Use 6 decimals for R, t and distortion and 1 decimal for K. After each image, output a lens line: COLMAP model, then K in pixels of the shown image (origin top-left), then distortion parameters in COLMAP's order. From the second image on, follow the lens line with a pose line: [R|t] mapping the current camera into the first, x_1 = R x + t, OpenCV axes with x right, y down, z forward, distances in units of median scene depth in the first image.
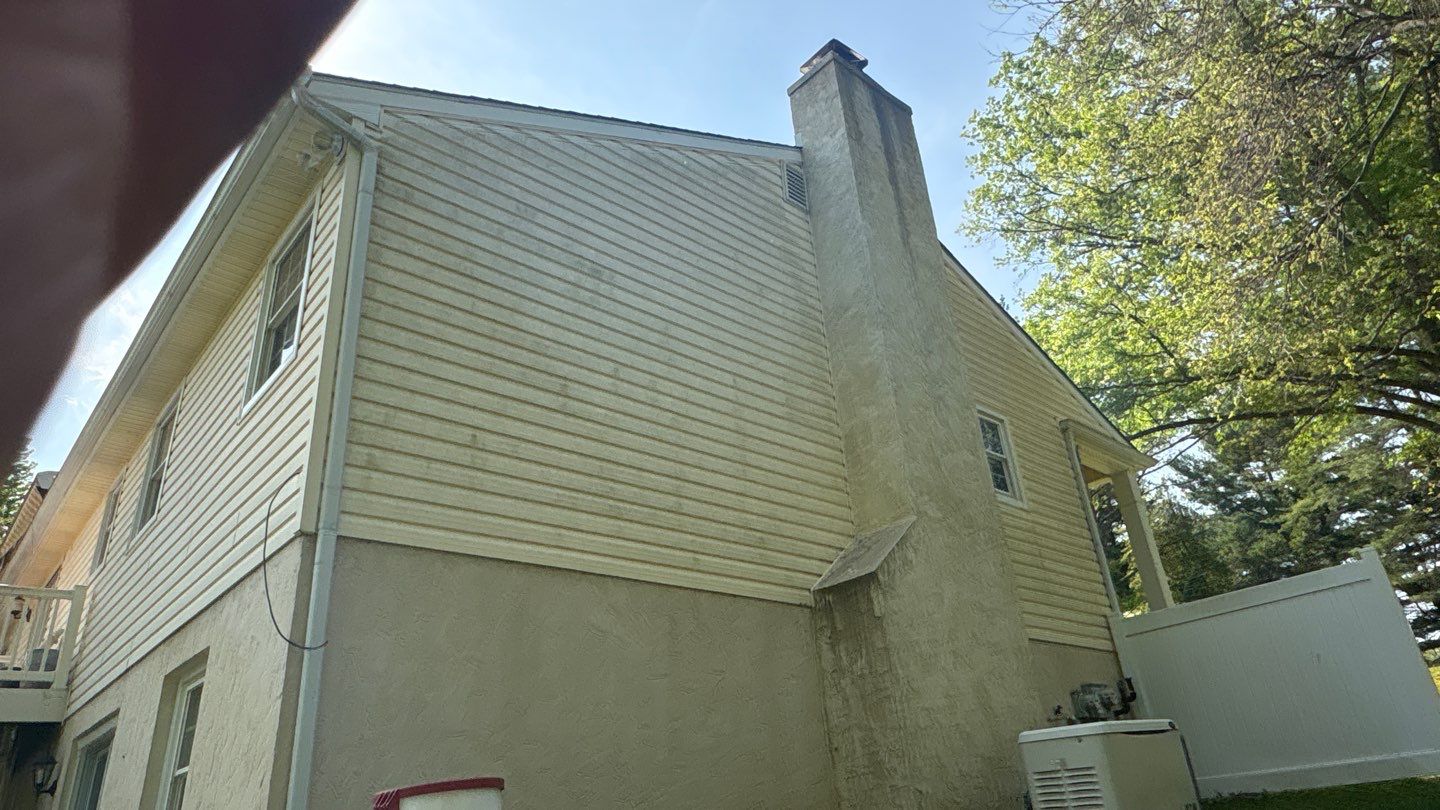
lens RADIAL K [[895.6, 0, 743.4], [0, 895.6, 404.1], [0, 0, 1]] dist [-0.003604, -0.000597]
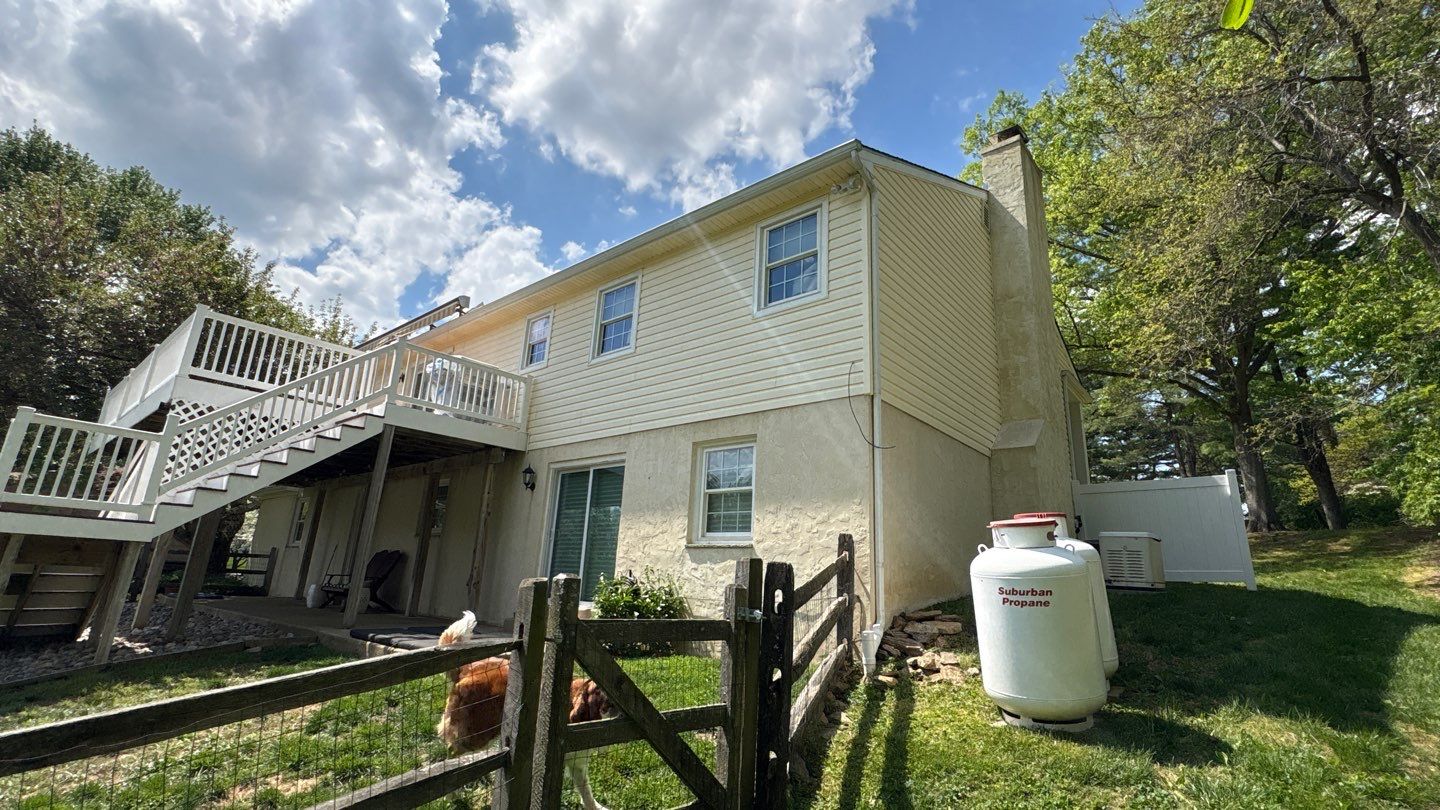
lens RADIAL K [[645.2, 0, 720.0], [0, 645.2, 405.0], [0, 0, 1]] dist [0.000177, 0.000026]
pose [[0.983748, 0.159934, 0.081613, -0.556996], [-0.171965, 0.969967, 0.172025, -0.021205], [-0.051650, -0.183263, 0.981706, -0.289452]]
